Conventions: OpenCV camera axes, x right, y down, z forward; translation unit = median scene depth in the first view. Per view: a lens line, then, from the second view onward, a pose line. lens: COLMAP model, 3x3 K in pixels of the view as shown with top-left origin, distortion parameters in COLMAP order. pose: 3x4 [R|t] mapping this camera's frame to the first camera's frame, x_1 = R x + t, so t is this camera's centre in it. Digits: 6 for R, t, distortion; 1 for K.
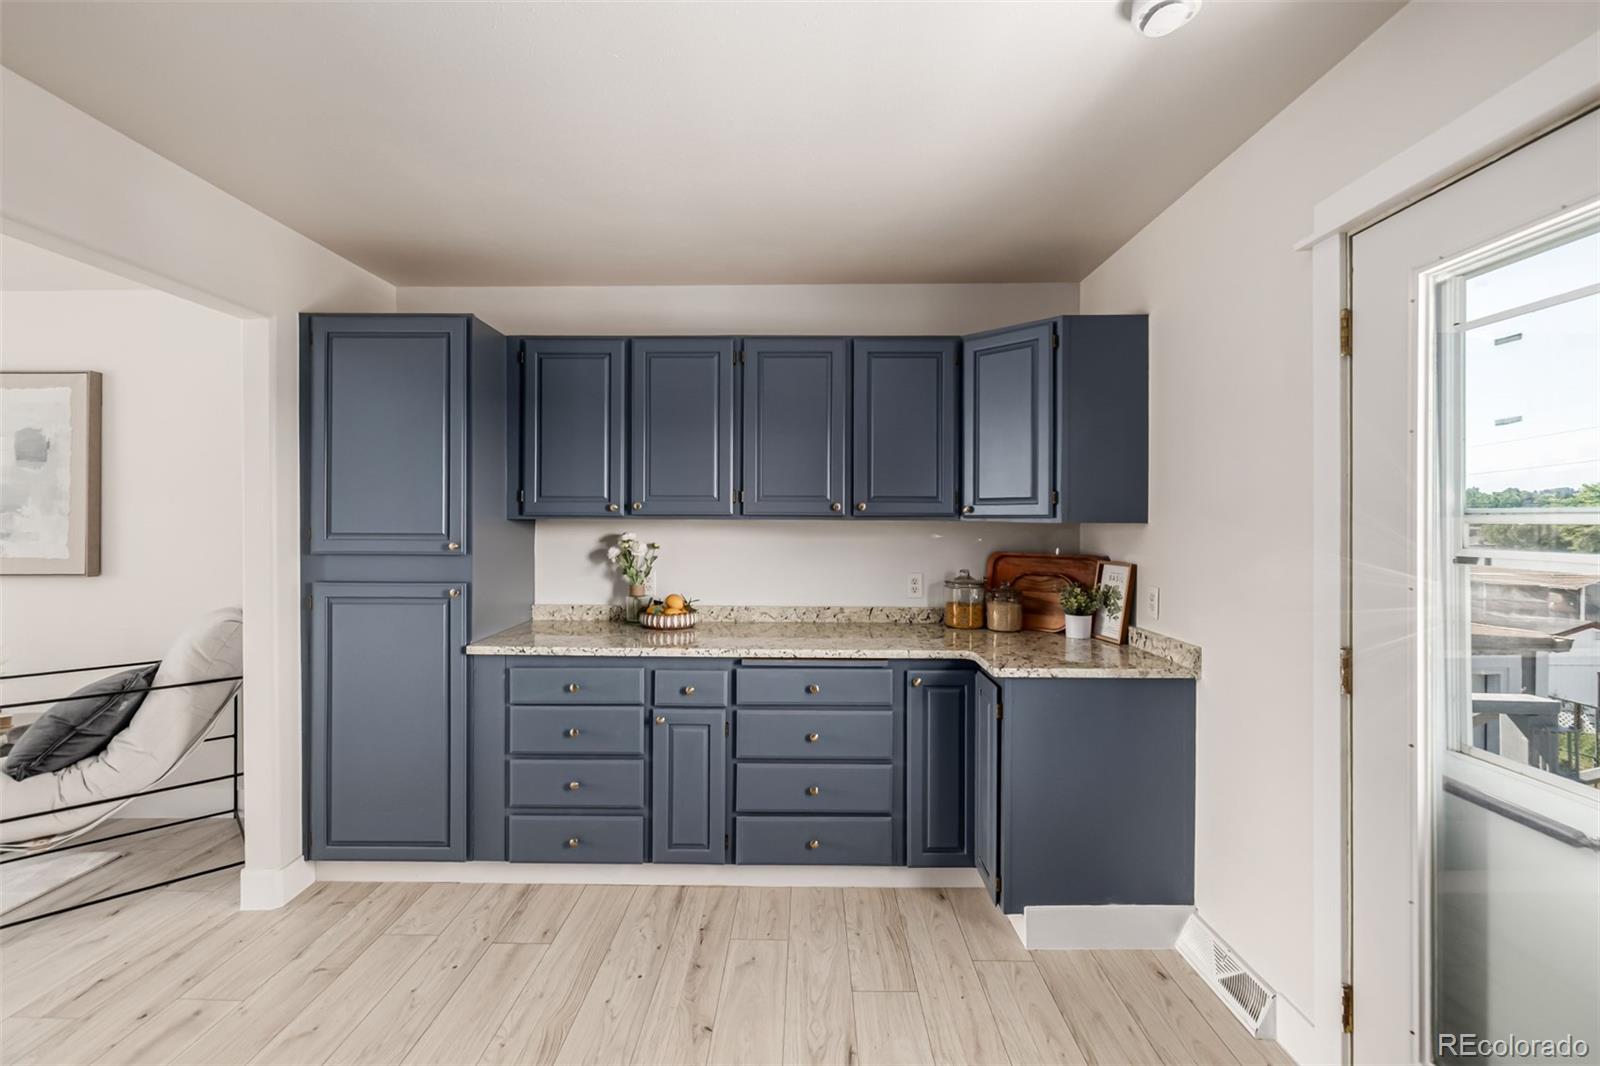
lens RADIAL K [[700.2, 0, 797.3], [0, 700.2, 514.9], [0, 0, 1]] dist [-0.000299, 0.001036]
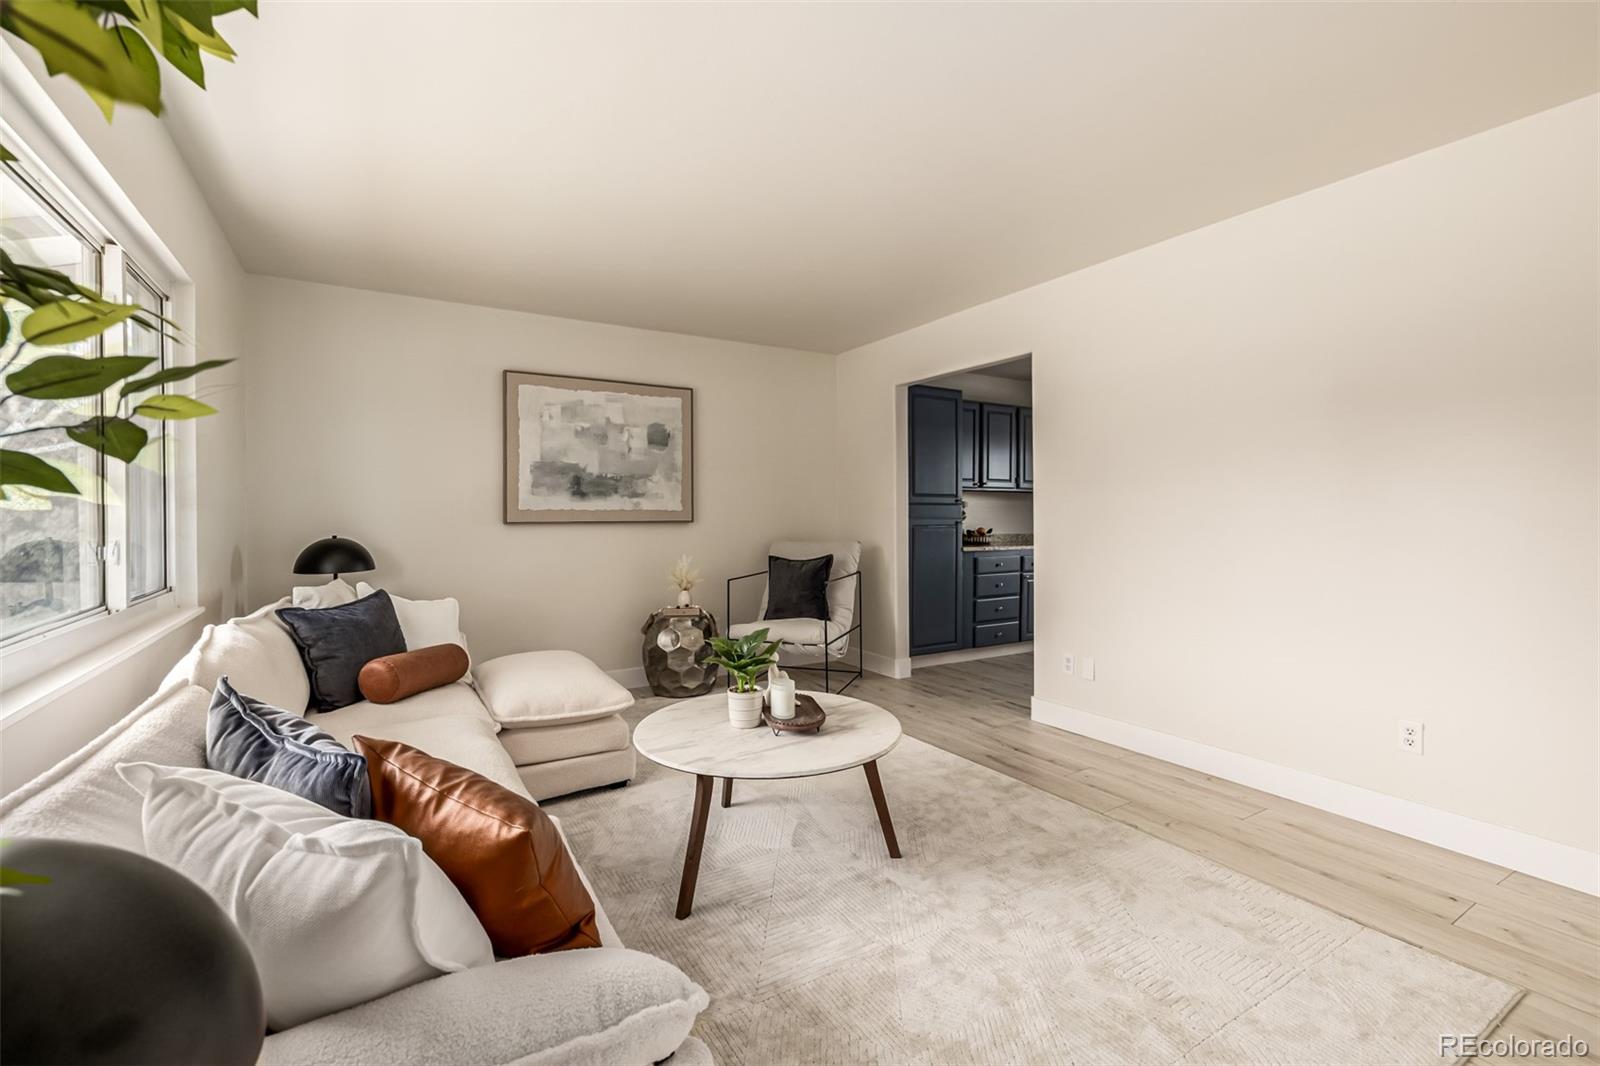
lens RADIAL K [[700.2, 0, 790.0], [0, 700.2, 522.5], [0, 0, 1]] dist [-0.000299, 0.001036]
pose [[0.839434, -0.002720, 0.543456, -2.136379], [0.000091, 0.999988, 0.004865, 0.103220], [-0.543462, -0.004034, 0.839424, -0.522895]]
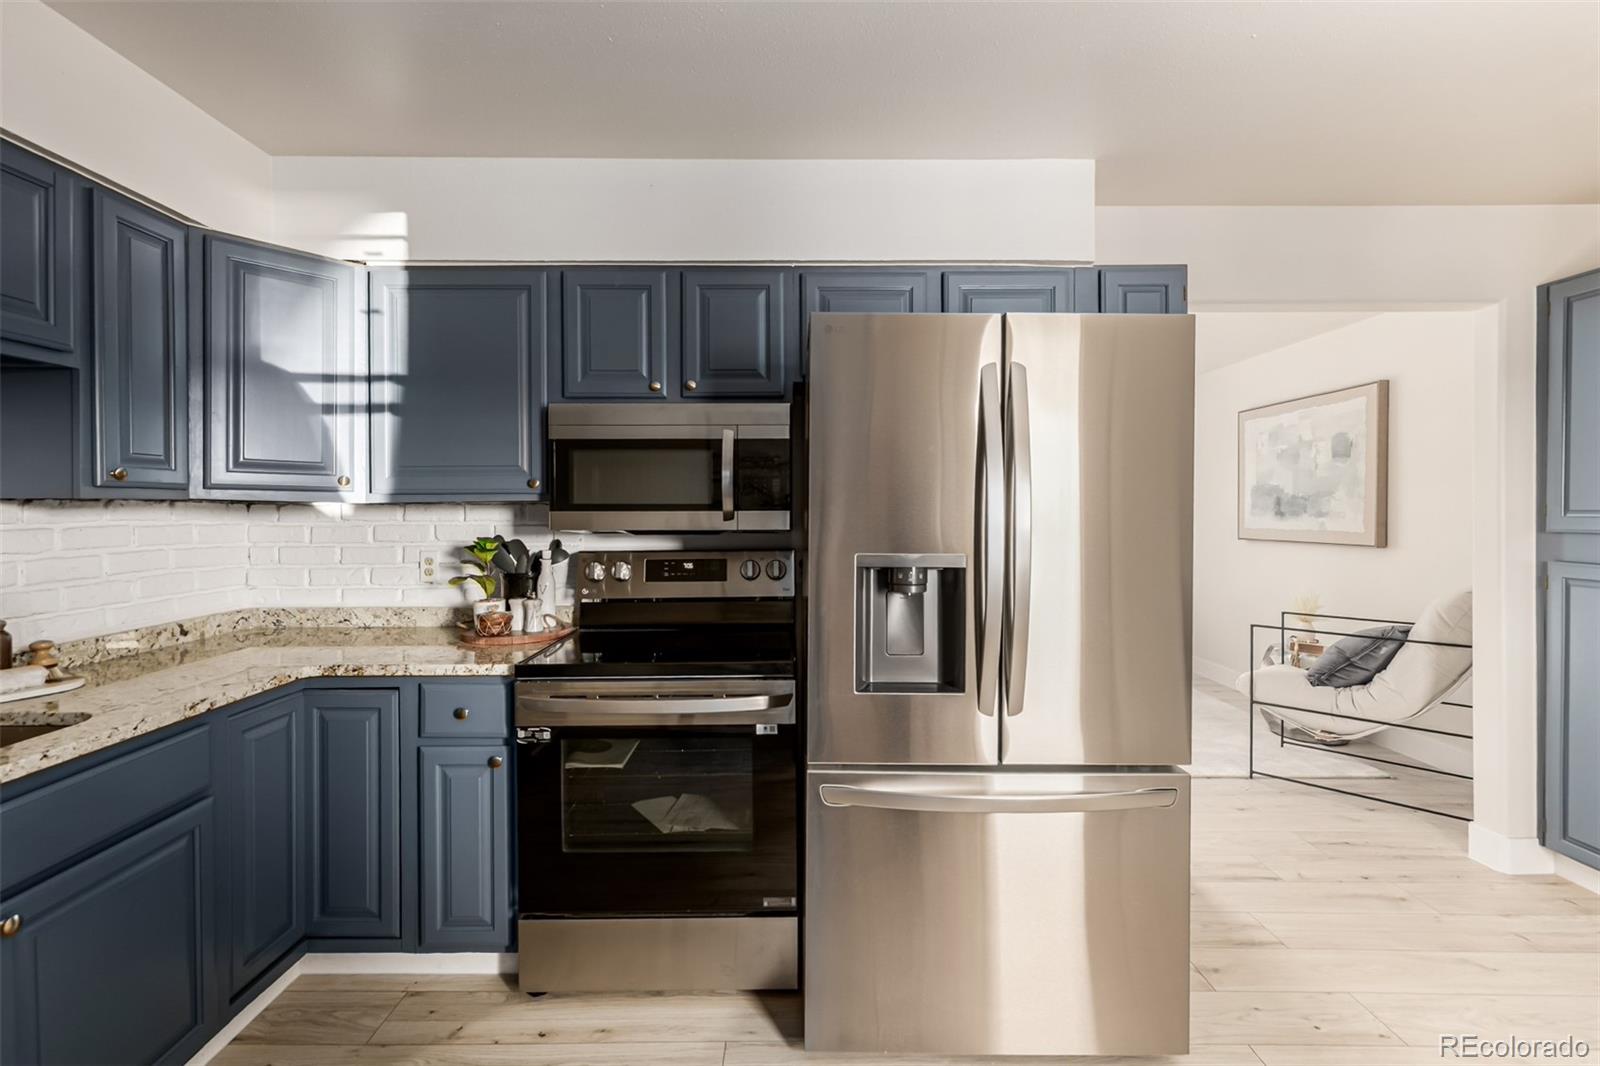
lens RADIAL K [[700.2, 0, 802.1], [0, 700.2, 521.2], [0, 0, 1]] dist [-0.000299, 0.001036]
pose [[0.029791, 0.018284, -0.999389, 0.240324], [0.003602, 0.999824, 0.018399, 0.019058], [0.999550, -0.004148, 0.029720, -0.059976]]
